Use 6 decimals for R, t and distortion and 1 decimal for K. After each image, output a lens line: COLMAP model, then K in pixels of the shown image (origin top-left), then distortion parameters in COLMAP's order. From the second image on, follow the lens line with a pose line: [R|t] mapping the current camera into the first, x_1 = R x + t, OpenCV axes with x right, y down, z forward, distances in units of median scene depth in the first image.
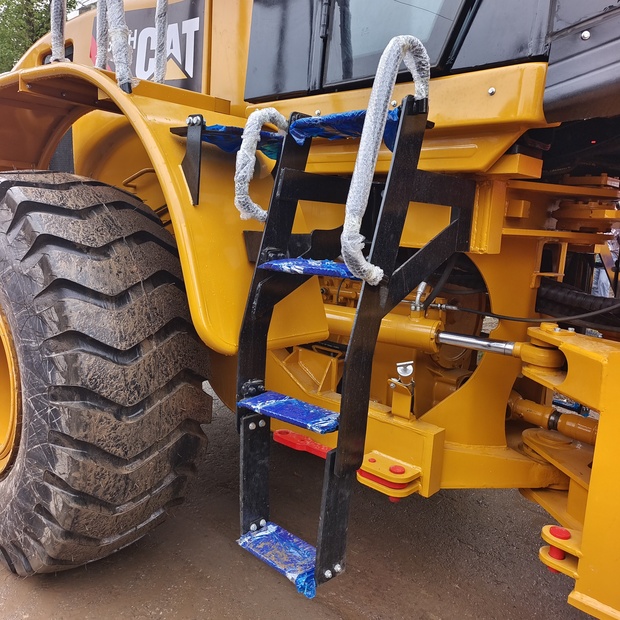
lens RADIAL K [[572.4, 0, 316.8], [0, 572.4, 316.7], [0, 0, 1]] dist [0.026652, 0.017838]
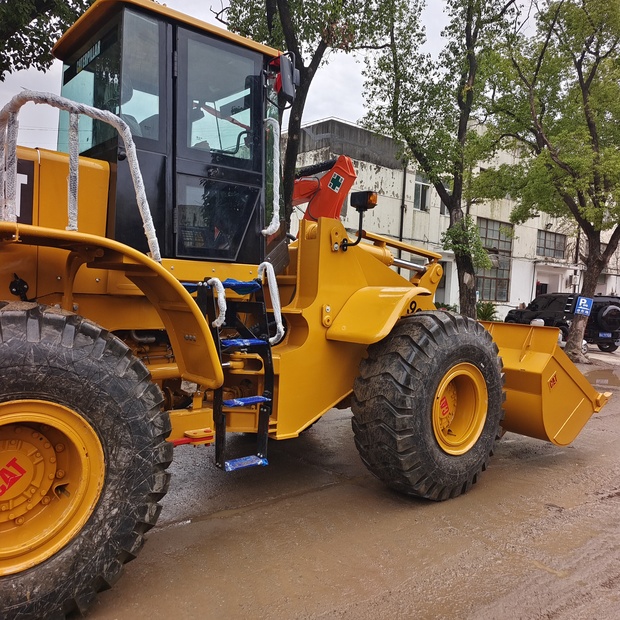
lens RADIAL K [[572.4, 0, 316.8], [0, 572.4, 316.7], [0, 0, 1]] dist [0.026652, 0.017838]
pose [[0.105137, -0.093298, 0.990071, -1.978618], [0.129815, 0.988358, 0.079352, -0.288519], [-0.985948, 0.120183, 0.116025, 0.303379]]
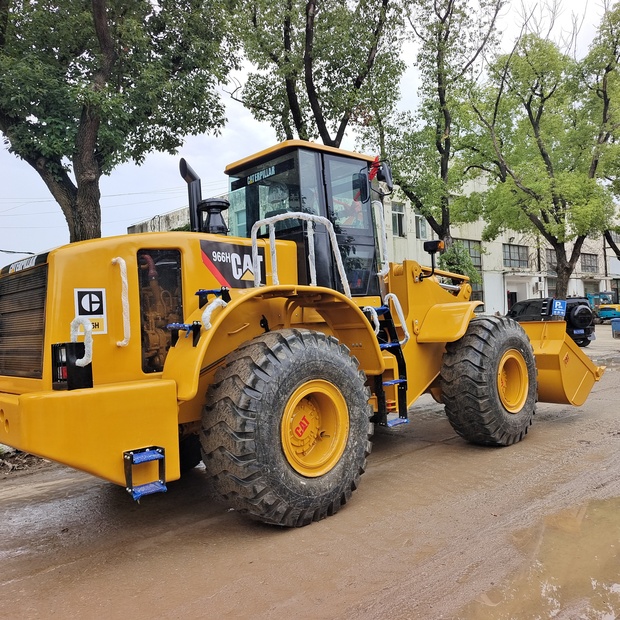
lens RADIAL K [[577.0, 0, 310.0], [0, 577.0, 310.0], [0, 0, 1]] dist [0.019873, 0.008305]
pose [[0.048083, -0.038746, 0.998092, -3.226271], [0.224647, 0.974066, 0.026991, -0.446550], [-0.973253, 0.222921, 0.055540, 0.994733]]
